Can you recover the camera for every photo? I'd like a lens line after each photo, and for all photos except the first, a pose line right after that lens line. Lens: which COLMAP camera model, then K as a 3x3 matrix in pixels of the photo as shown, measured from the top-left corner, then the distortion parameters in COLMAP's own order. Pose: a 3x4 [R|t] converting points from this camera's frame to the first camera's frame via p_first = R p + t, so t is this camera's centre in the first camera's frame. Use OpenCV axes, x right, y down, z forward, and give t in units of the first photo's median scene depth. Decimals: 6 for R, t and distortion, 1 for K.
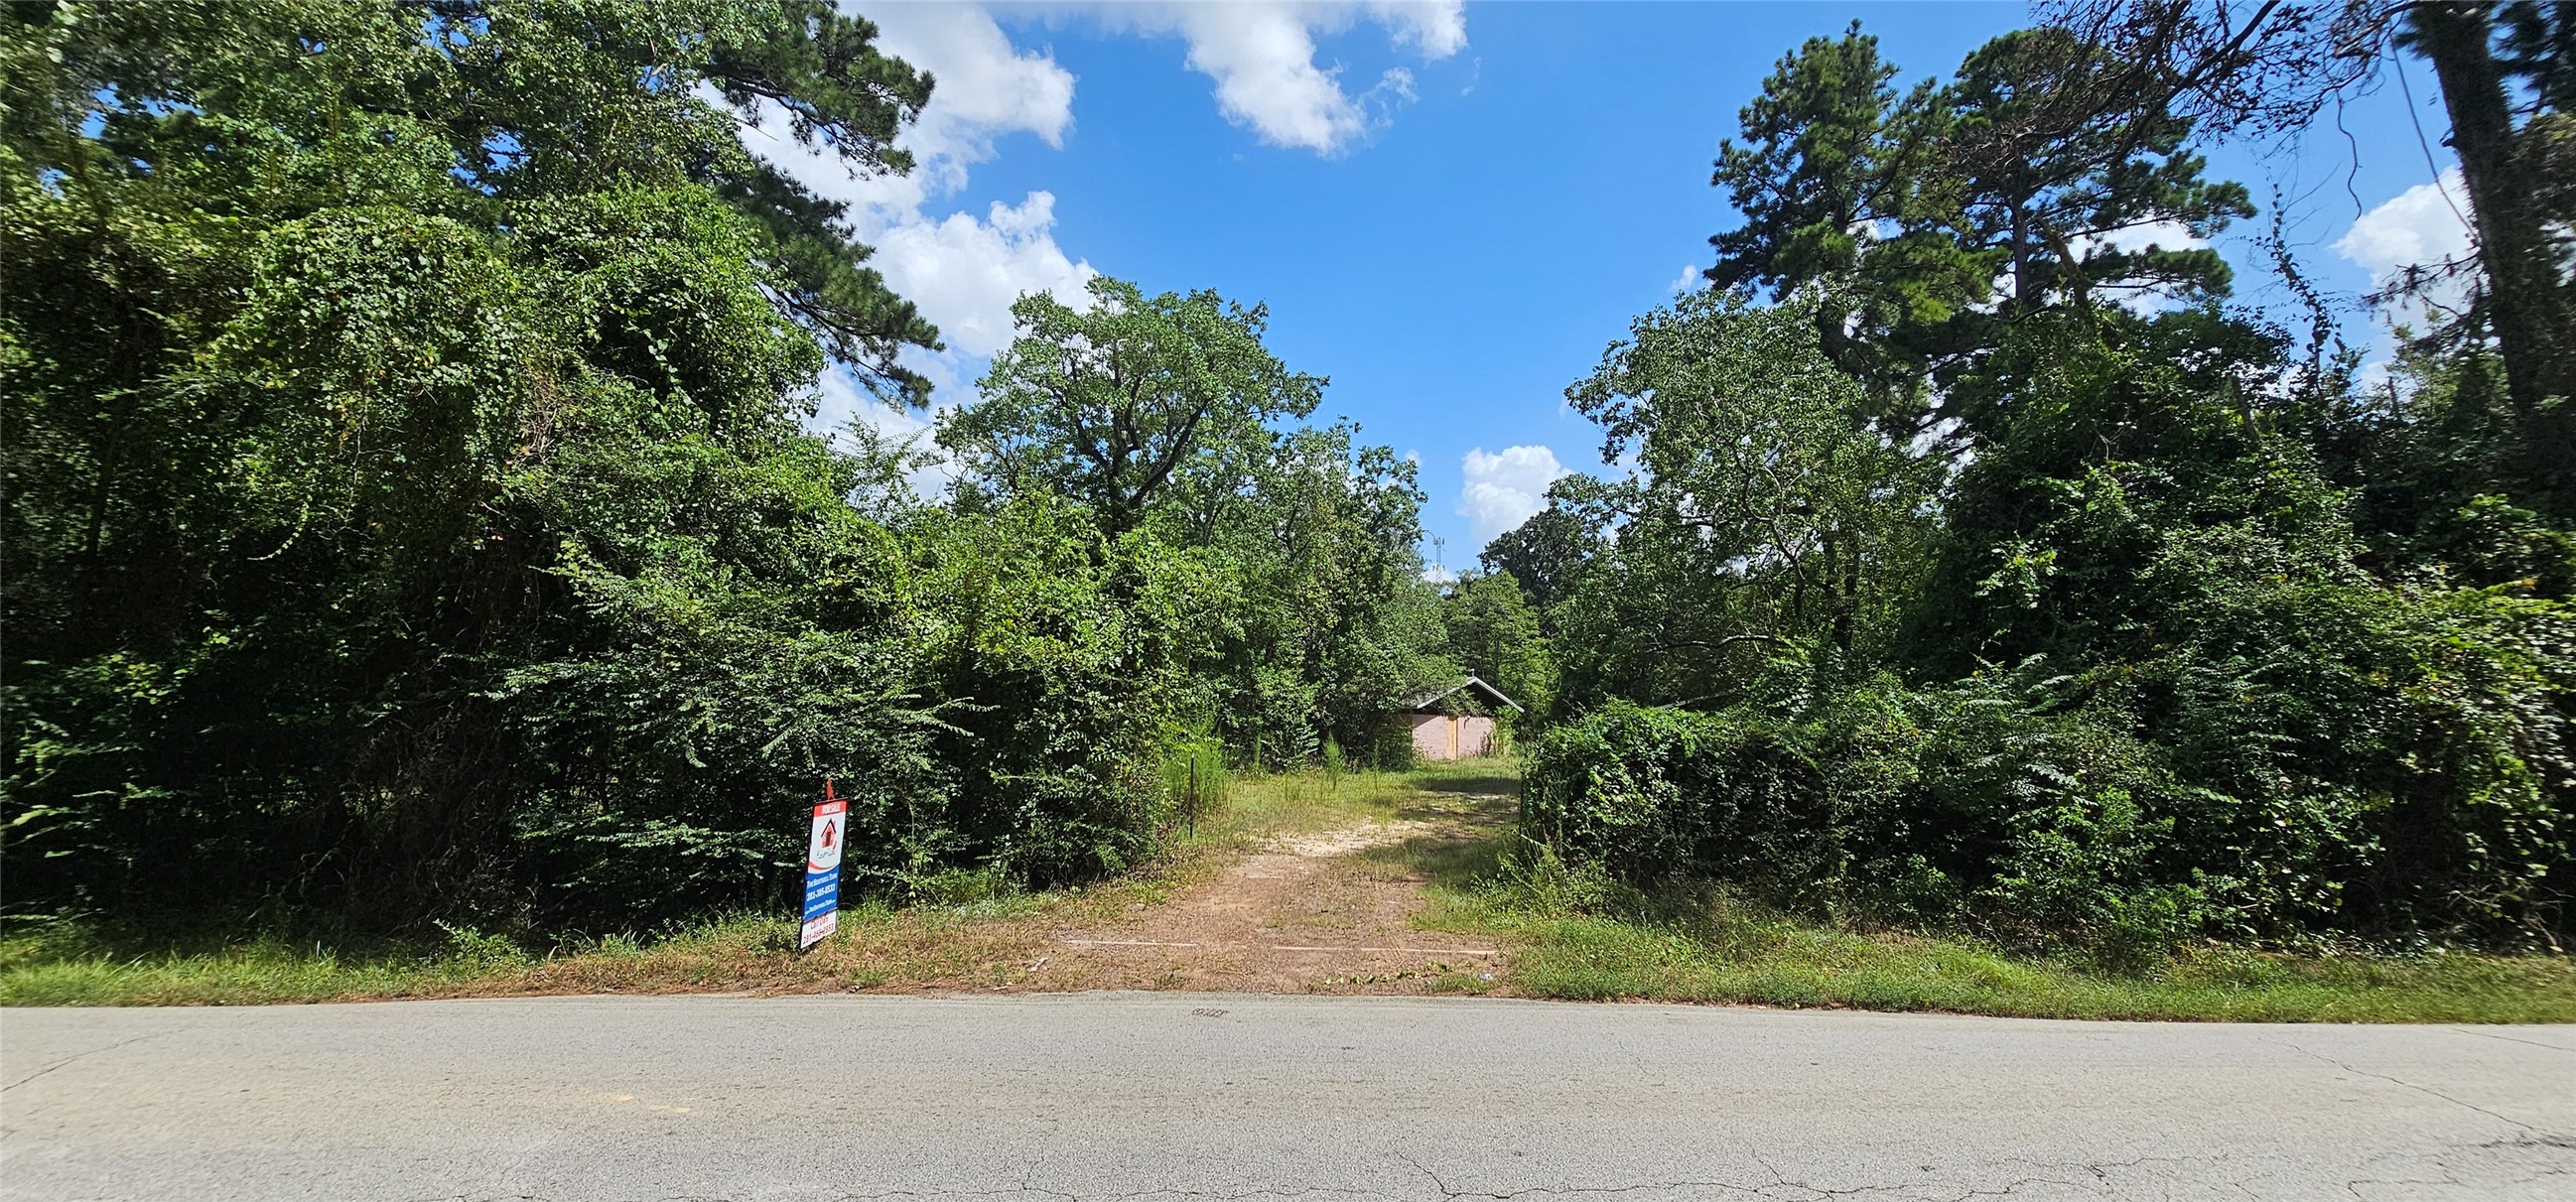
lens RADIAL K [[1033.5, 0, 1288.0], [0, 1033.5, 601.0], [0, 0, 1]] dist [0.002282, 0.000465]
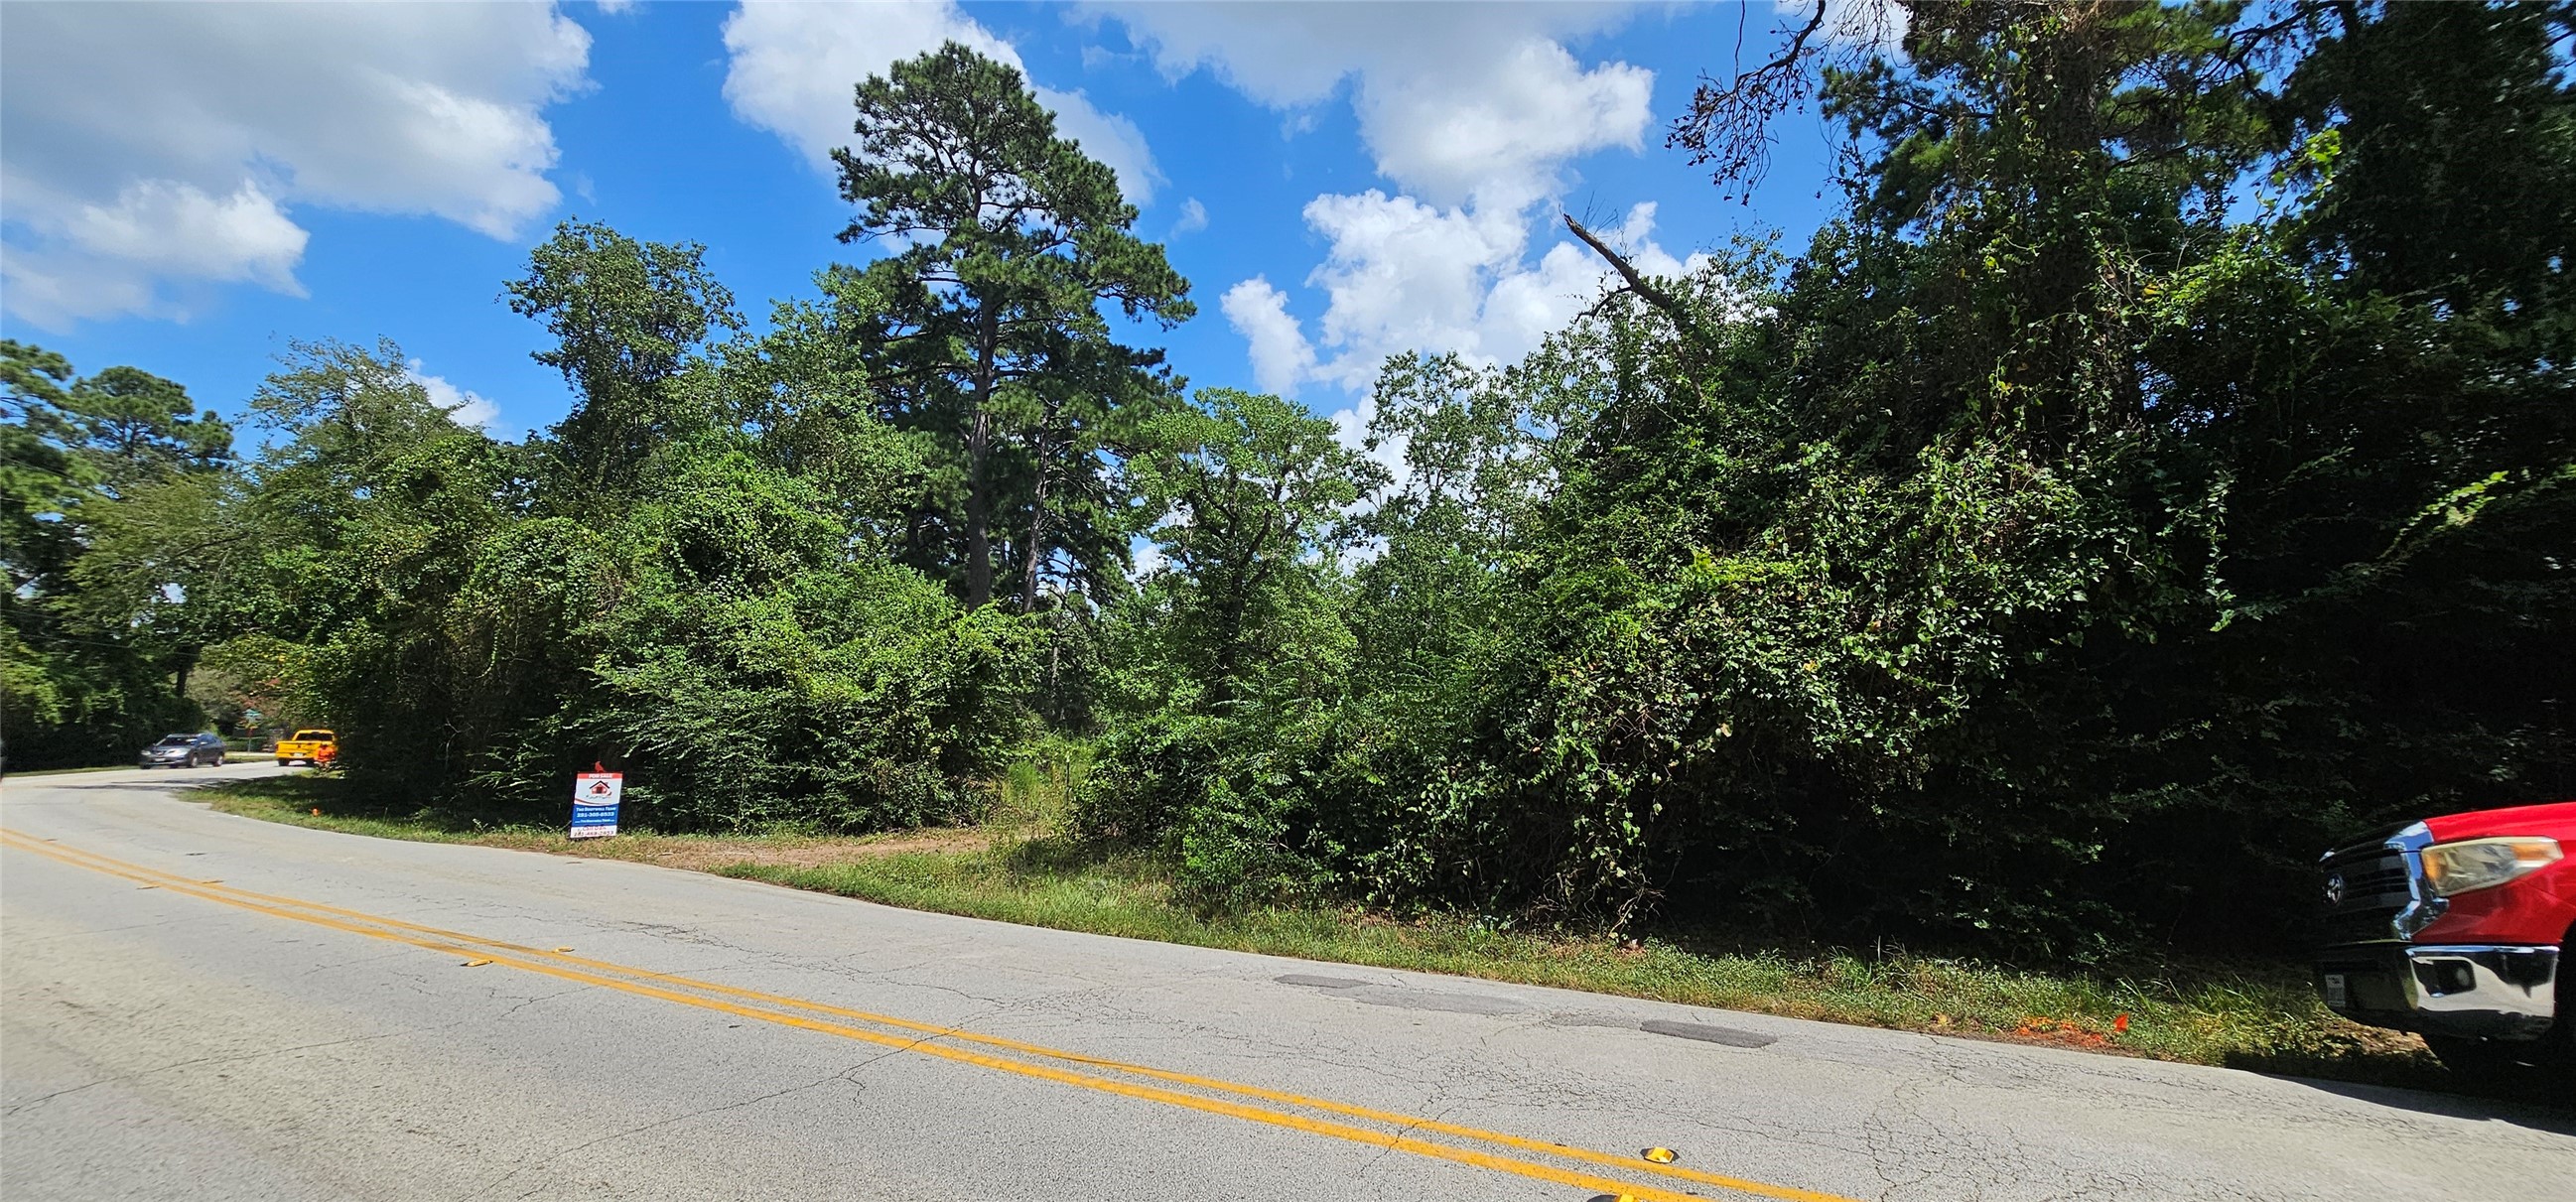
lens RADIAL K [[1033.5, 0, 1288.0], [0, 1033.5, 601.0], [0, 0, 1]] dist [0.002282, 0.000465]
pose [[0.820013, -0.089759, -0.565263, 0.397447], [0.076566, 0.995953, -0.047077, 0.009375], [0.567201, -0.004676, 0.823566, 0.010329]]
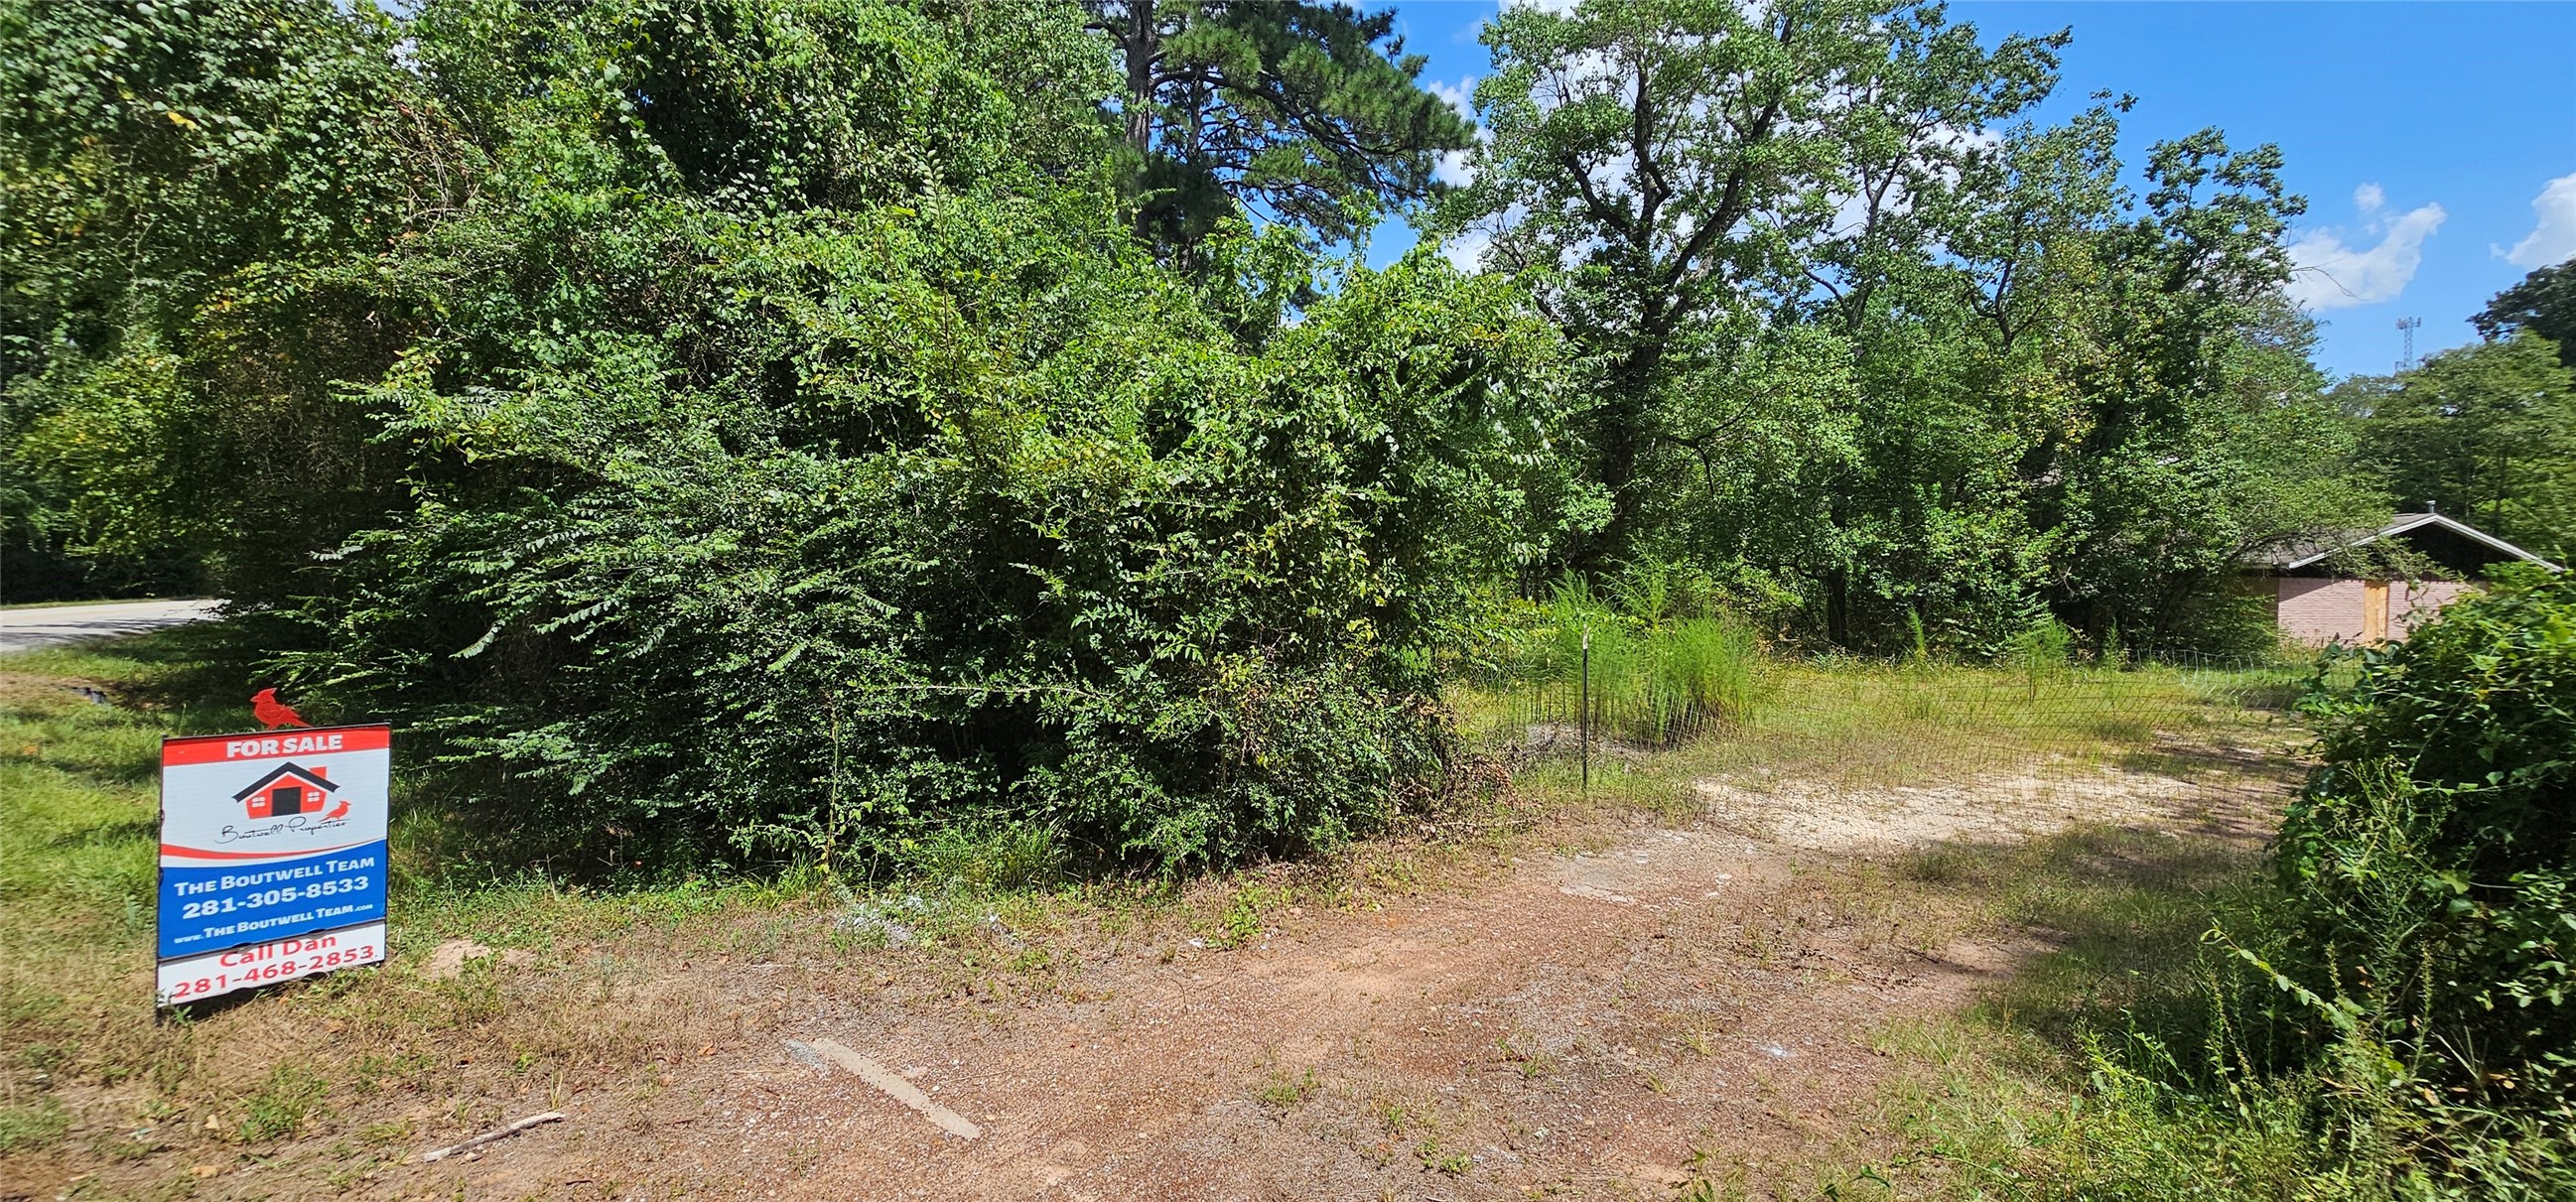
lens RADIAL K [[1039.2, 0, 1288.0], [0, 1039.2, 601.0], [0, 0, 1]] dist [0.001258, 0.000254]
pose [[0.782350, 0.000068, -0.622839, 0.058228], [0.077155, 0.992287, 0.097023, 0.022322], [0.618042, -0.123961, 0.776310, 0.186581]]
